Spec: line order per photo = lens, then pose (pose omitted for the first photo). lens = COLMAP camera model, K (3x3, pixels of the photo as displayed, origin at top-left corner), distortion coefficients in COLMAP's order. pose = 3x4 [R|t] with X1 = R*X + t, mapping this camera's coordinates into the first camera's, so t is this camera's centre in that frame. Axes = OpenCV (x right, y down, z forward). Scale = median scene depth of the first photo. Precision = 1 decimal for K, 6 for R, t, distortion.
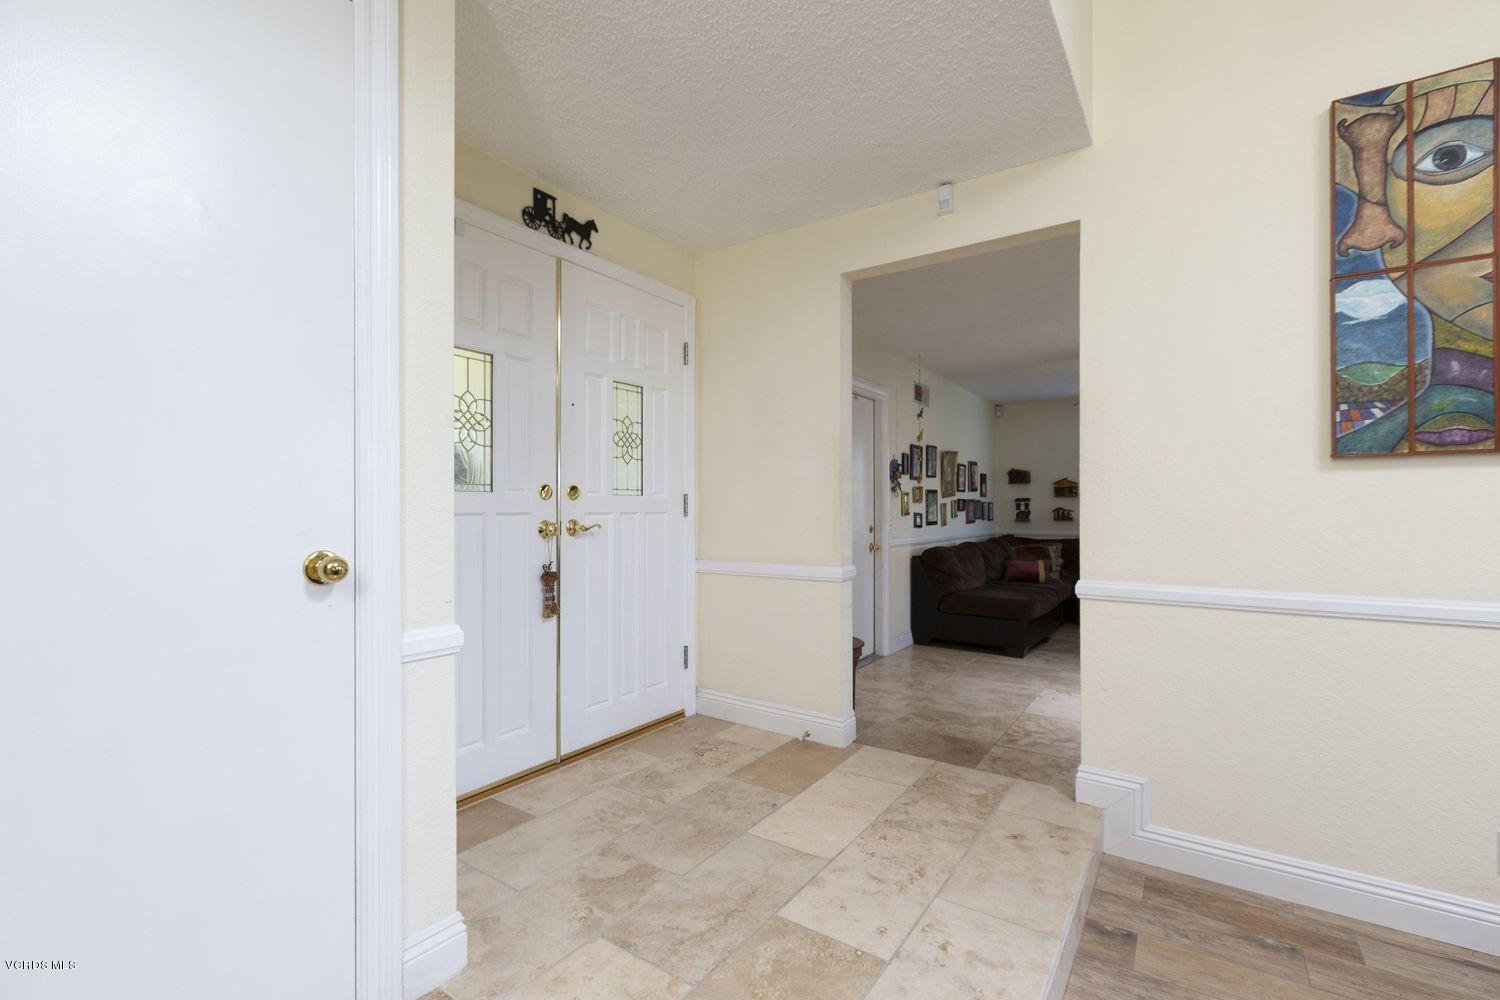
lens RADIAL K [[665.4, 0, 744.1], [0, 665.4, 502.7], [0, 0, 1]] dist [0.003343, -0.001005]
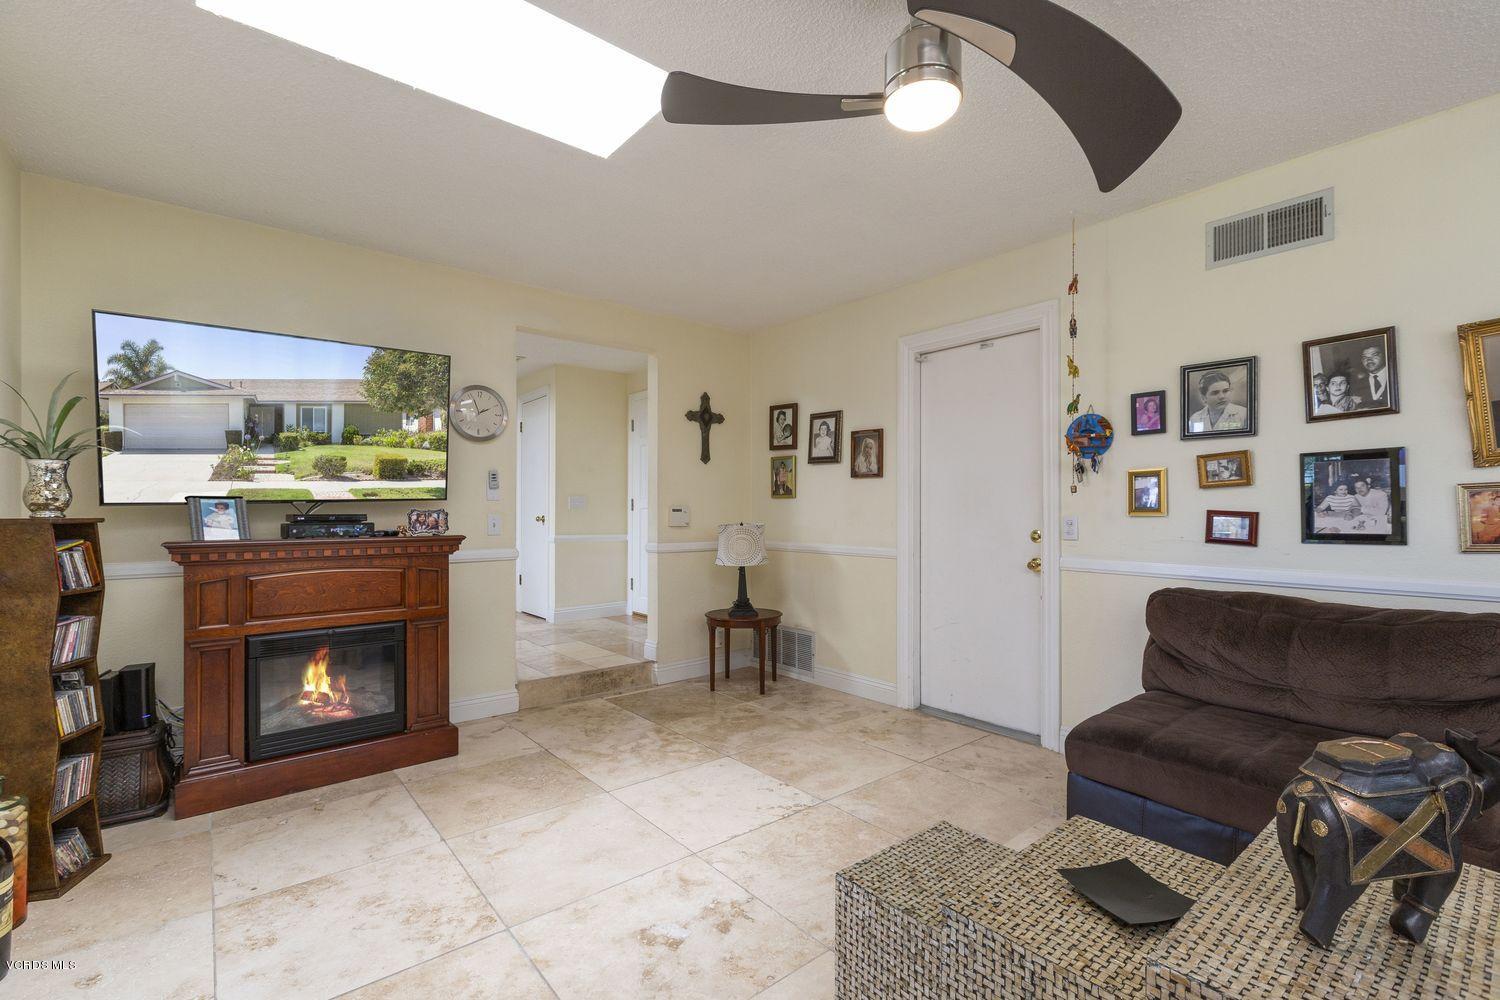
lens RADIAL K [[665.4, 0, 751.7], [0, 665.4, 508.6], [0, 0, 1]] dist [0.003343, -0.001005]
pose [[-0.268620, -0.000535, -0.963246, 1.228707], [0.007724, 0.999966, -0.002710, 0.018993], [0.963215, -0.008168, -0.268607, 1.290942]]
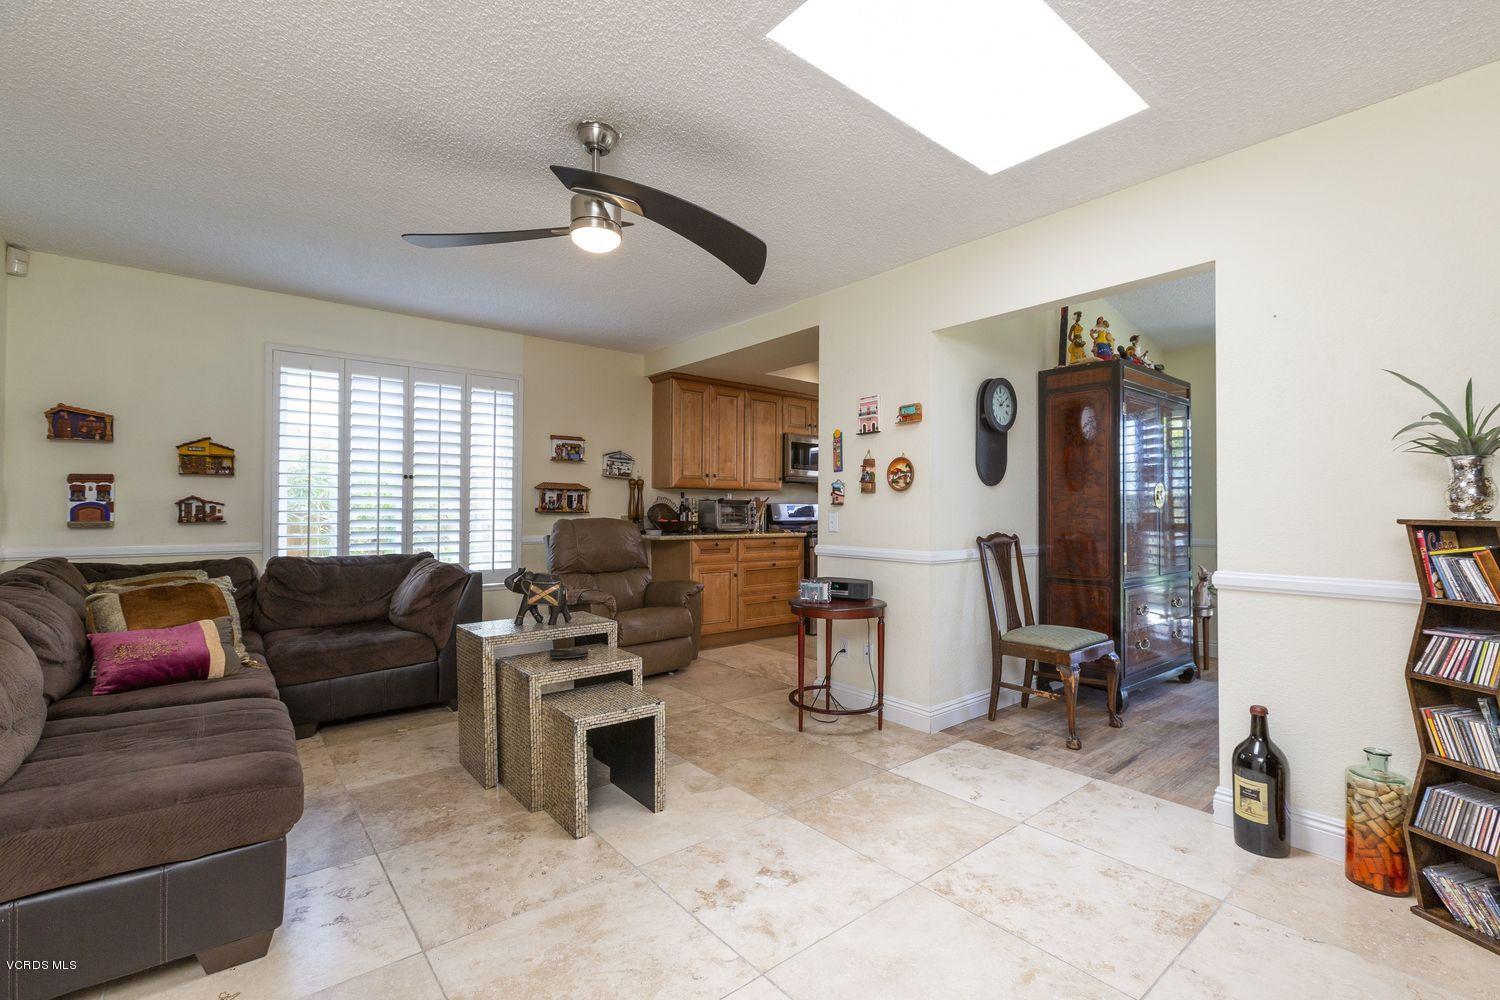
lens RADIAL K [[665.4, 0, 752.2], [0, 665.4, 495.5], [0, 0, 1]] dist [0.003343, -0.001005]
pose [[0.272171, 0.020470, 0.962031, 0.237466], [-0.014318, 0.999749, -0.017222, 0.018626], [-0.962142, -0.009087, 0.272396, 0.968641]]
